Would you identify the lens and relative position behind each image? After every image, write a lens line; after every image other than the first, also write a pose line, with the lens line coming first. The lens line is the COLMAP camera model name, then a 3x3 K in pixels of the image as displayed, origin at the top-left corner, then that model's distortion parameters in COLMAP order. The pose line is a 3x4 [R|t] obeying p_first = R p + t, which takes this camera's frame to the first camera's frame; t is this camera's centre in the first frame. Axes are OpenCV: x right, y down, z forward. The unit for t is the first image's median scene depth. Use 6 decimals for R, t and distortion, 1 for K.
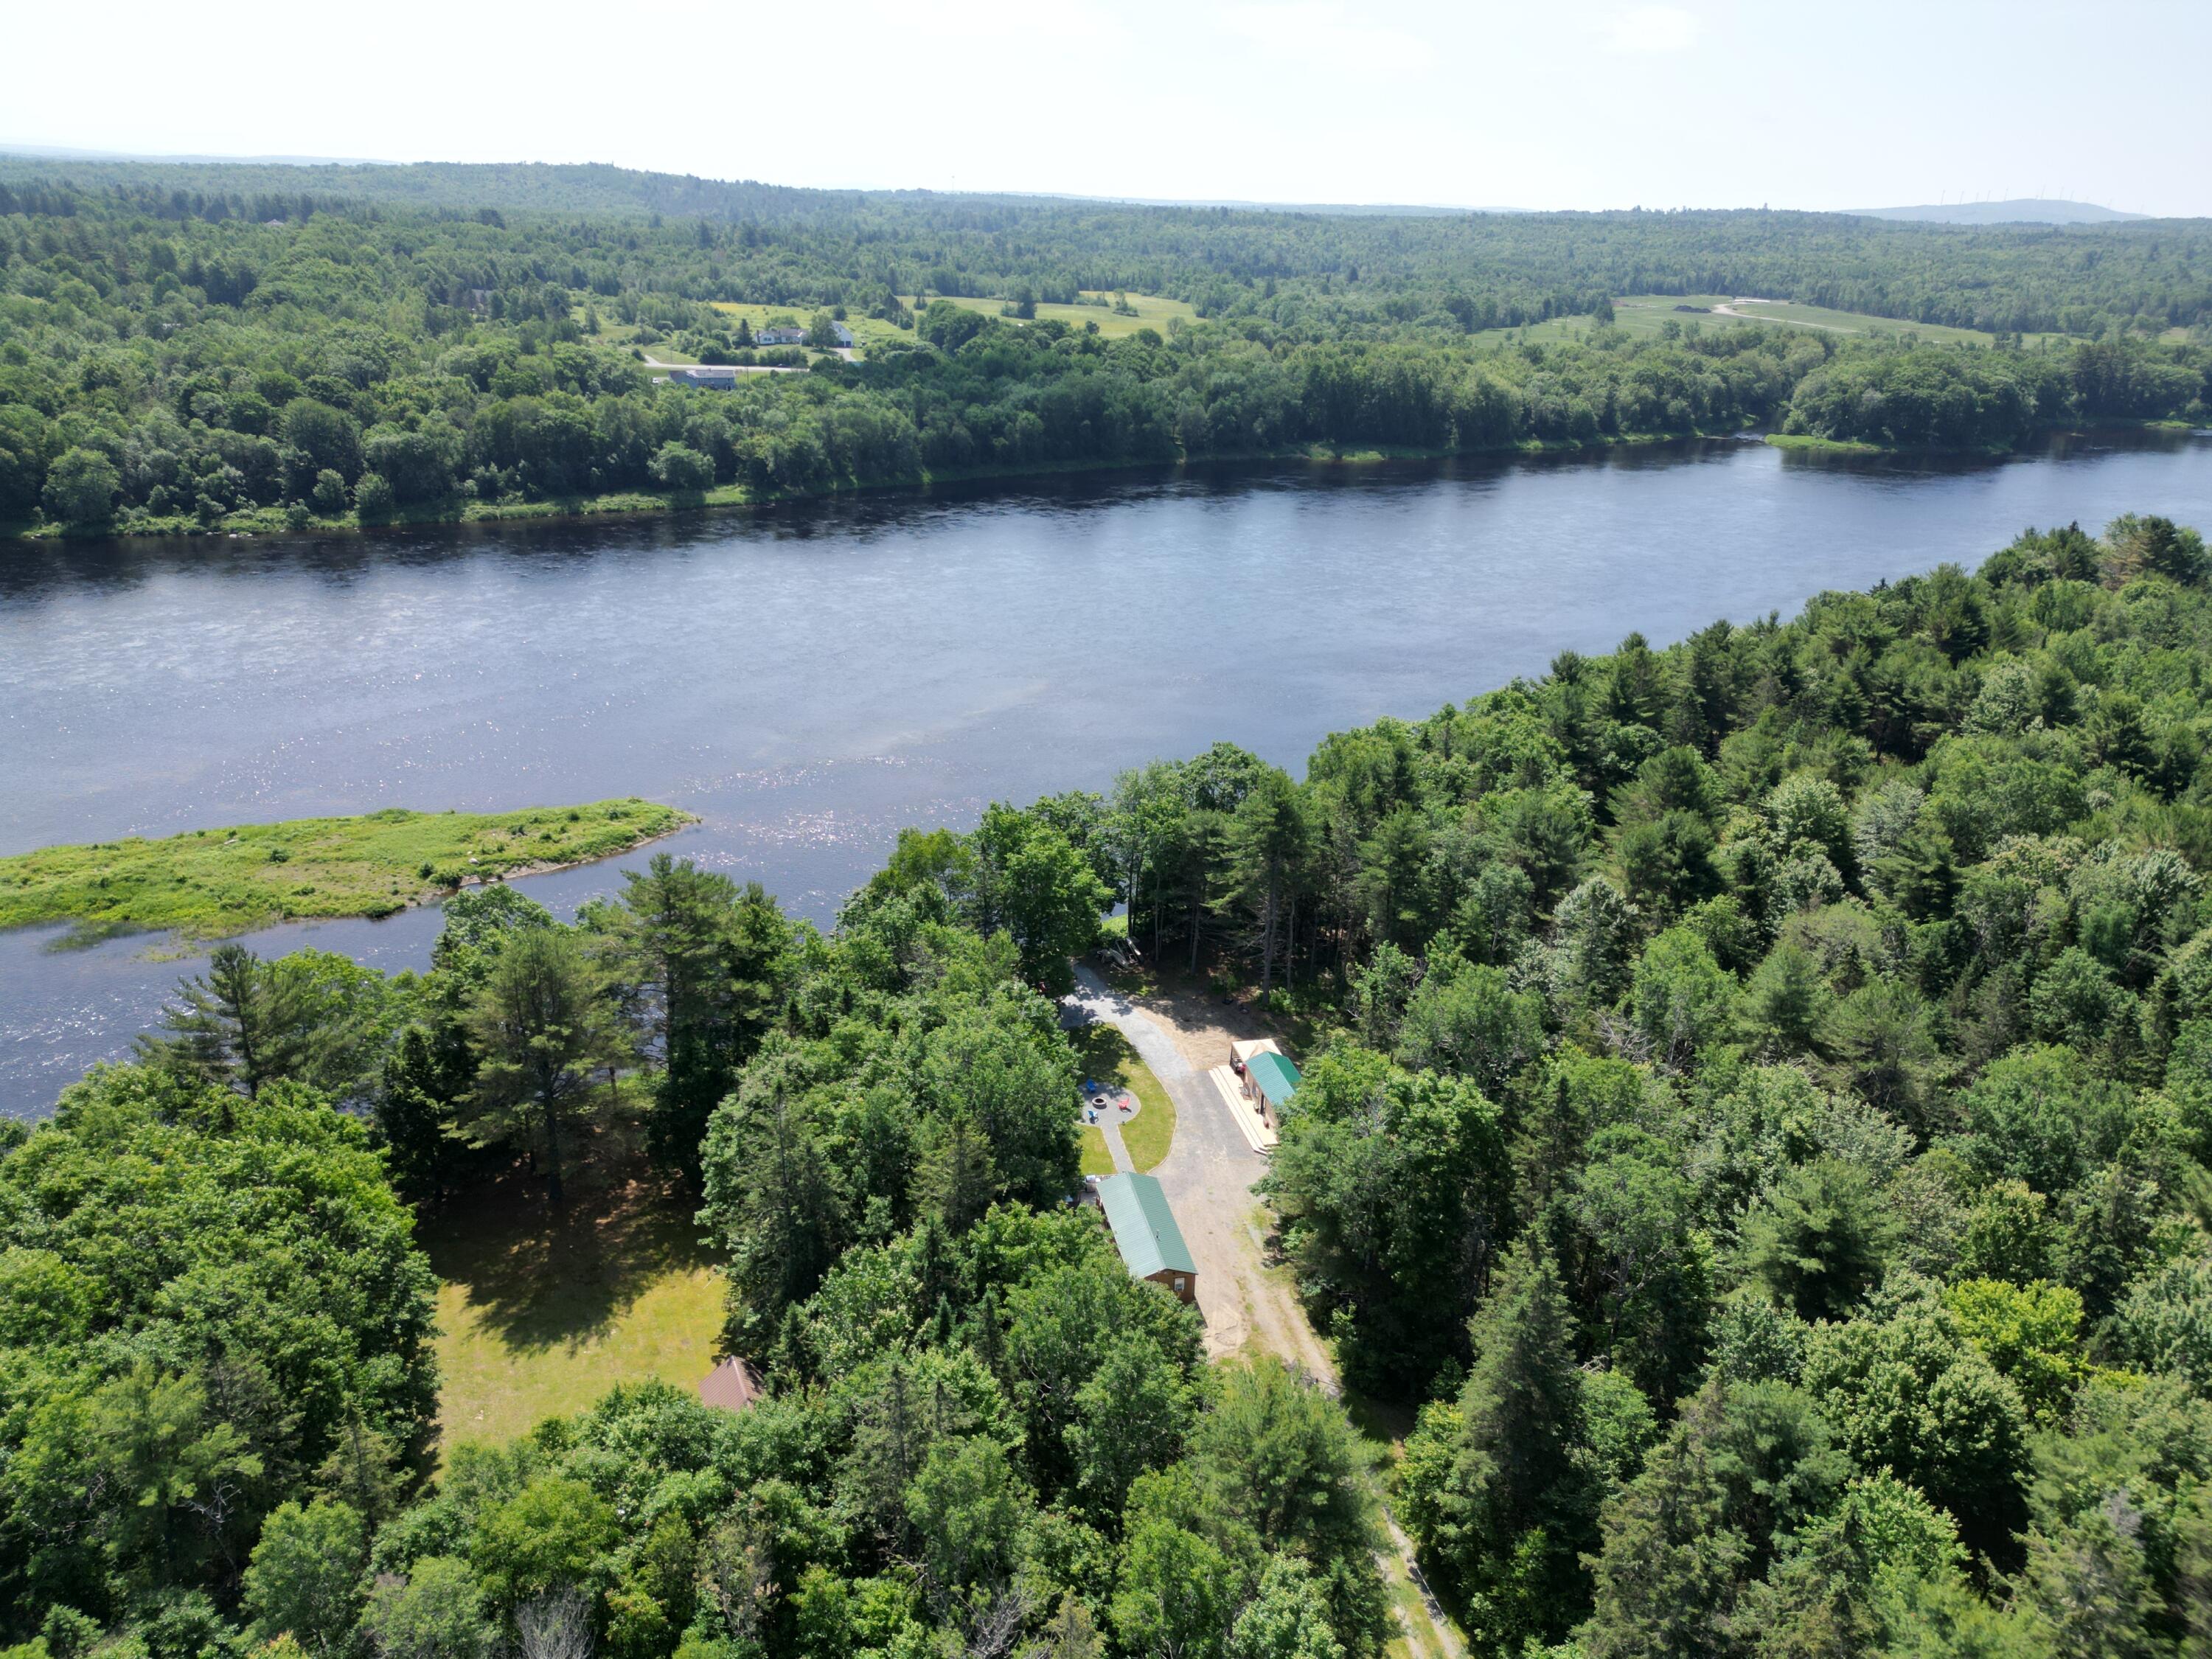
lens RADIAL K [[1571.2, 0, 1104.3], [0, 1571.2, 835.2], [0, 0, 1]] dist [0.078418, -0.069007]
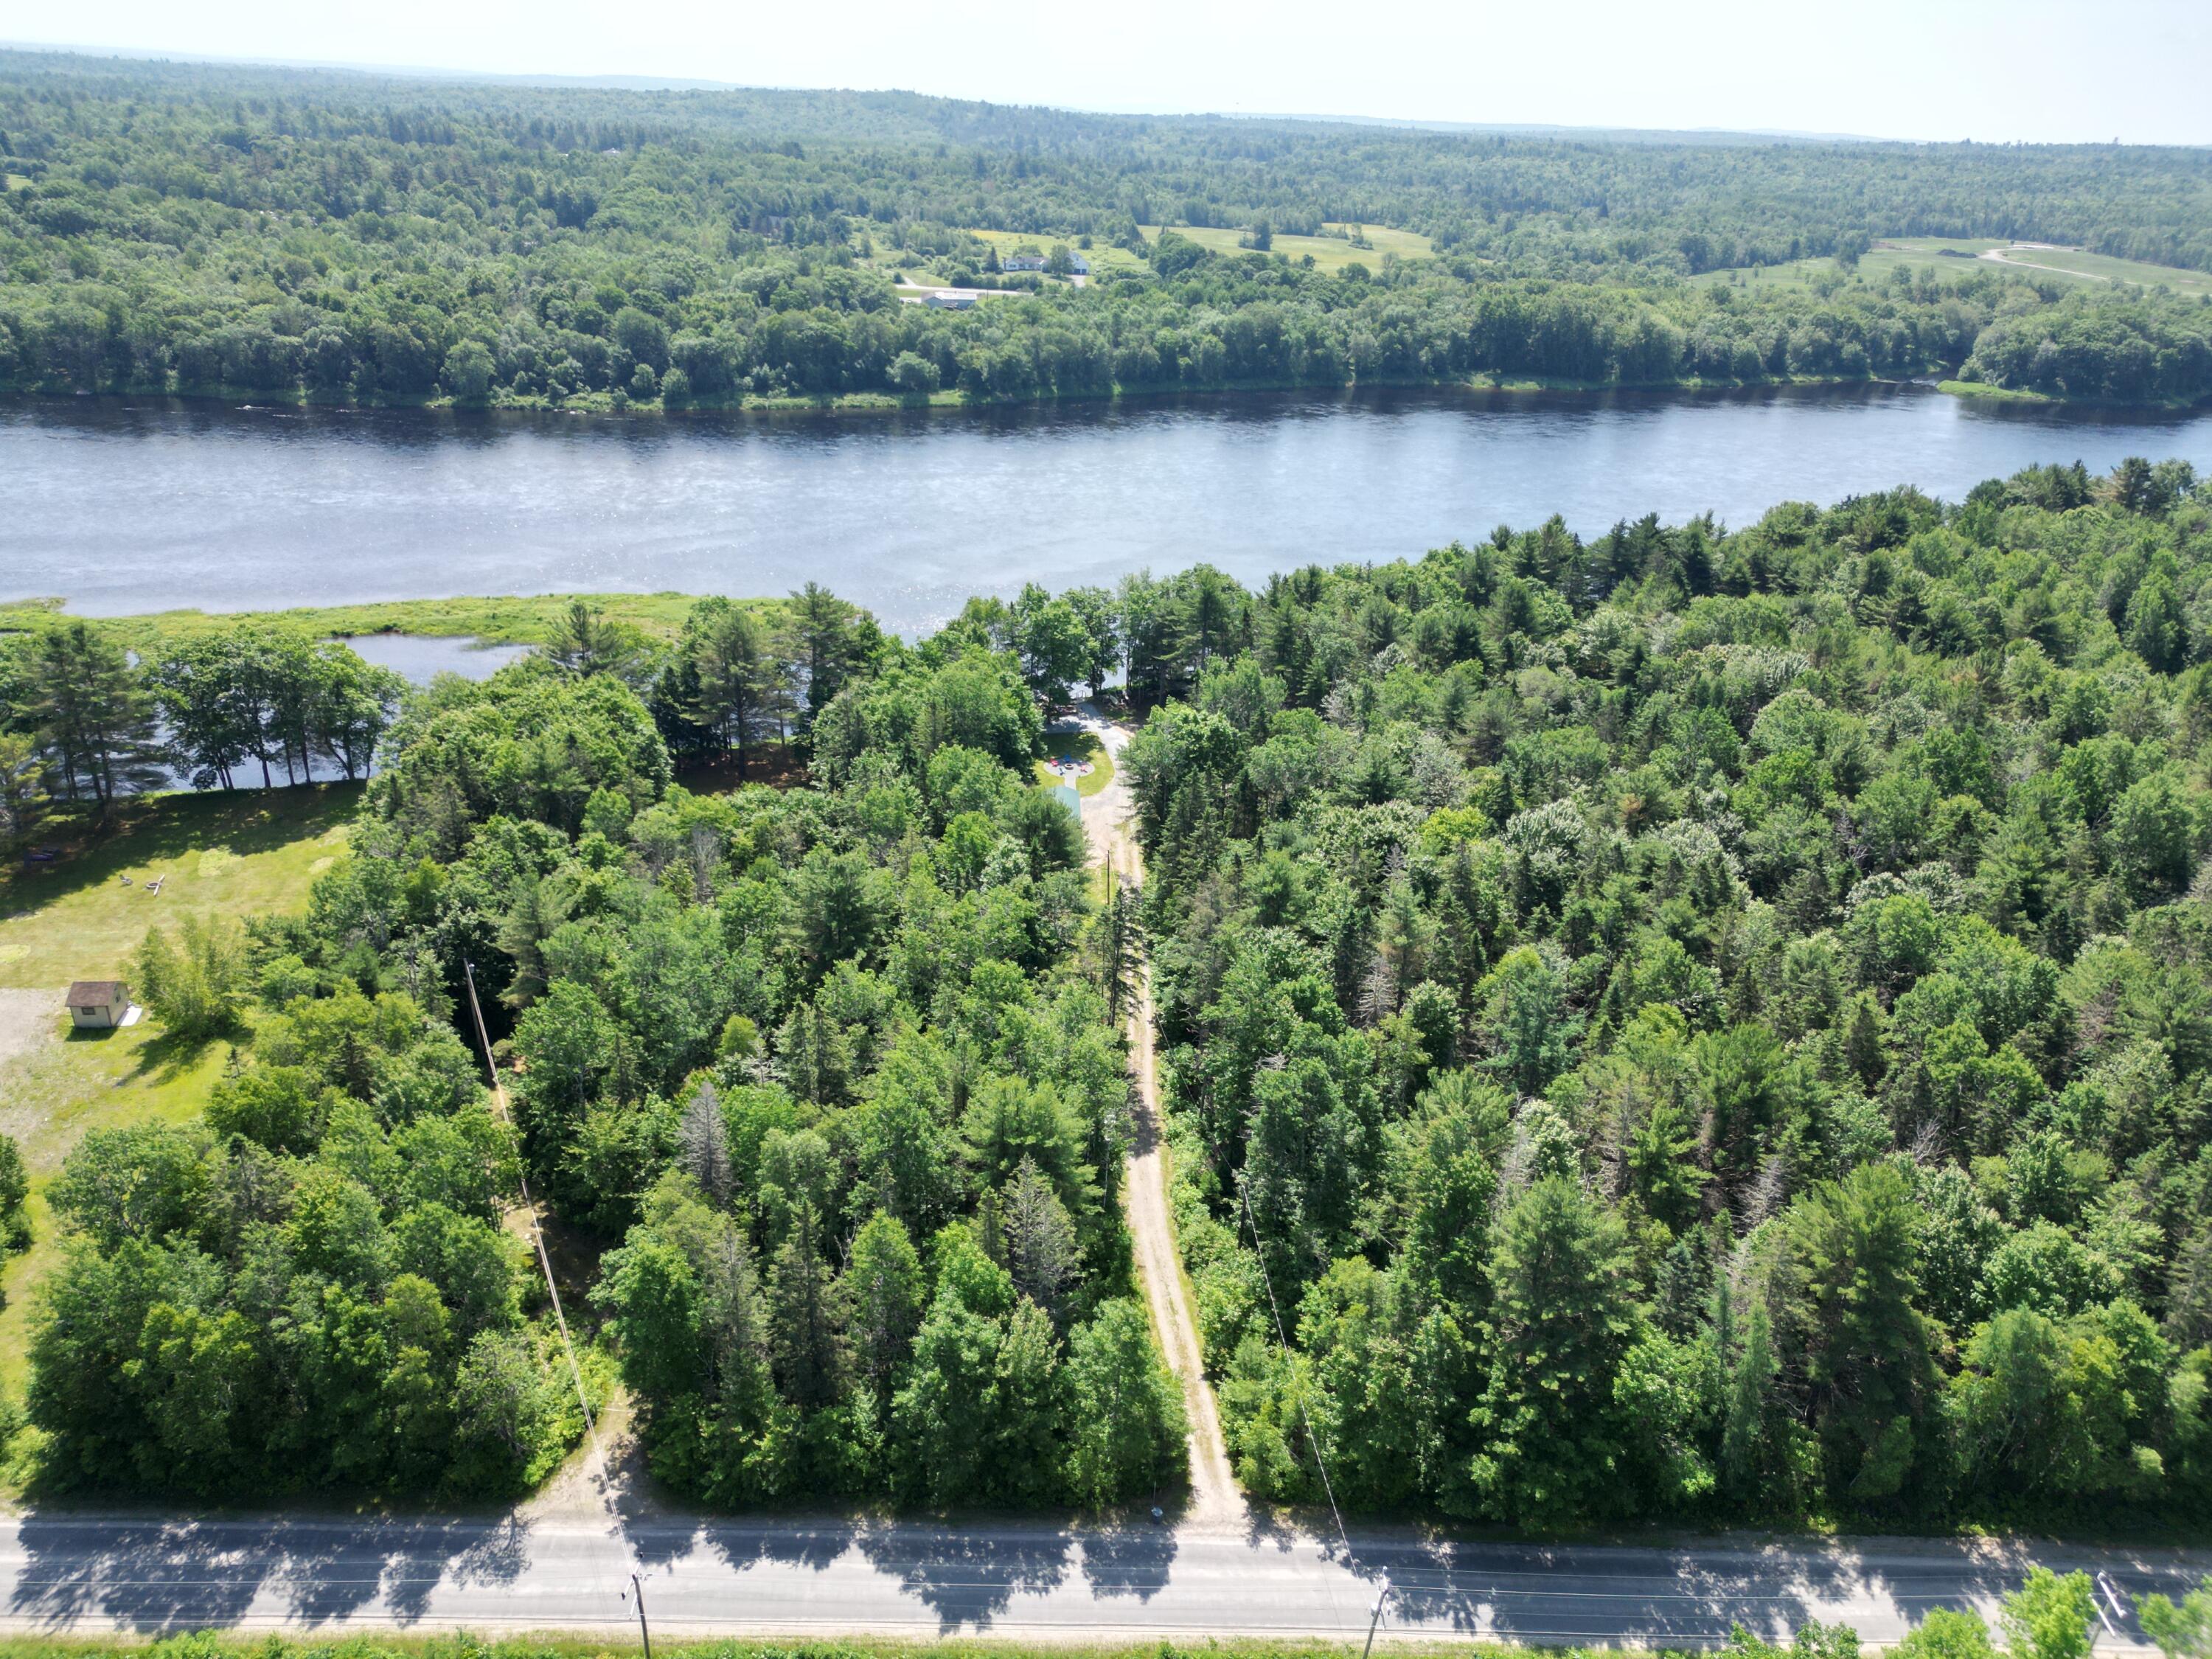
lens RADIAL K [[1571.2, 0, 1098.7], [0, 1571.2, 823.1], [0, 0, 1]] dist [0.078418, -0.069007]
pose [[0.984431, 0.080831, -0.156081, 0.066691], [-0.075304, 0.996317, 0.041010, 0.037854], [0.158821, -0.028618, 0.986893, -0.137080]]
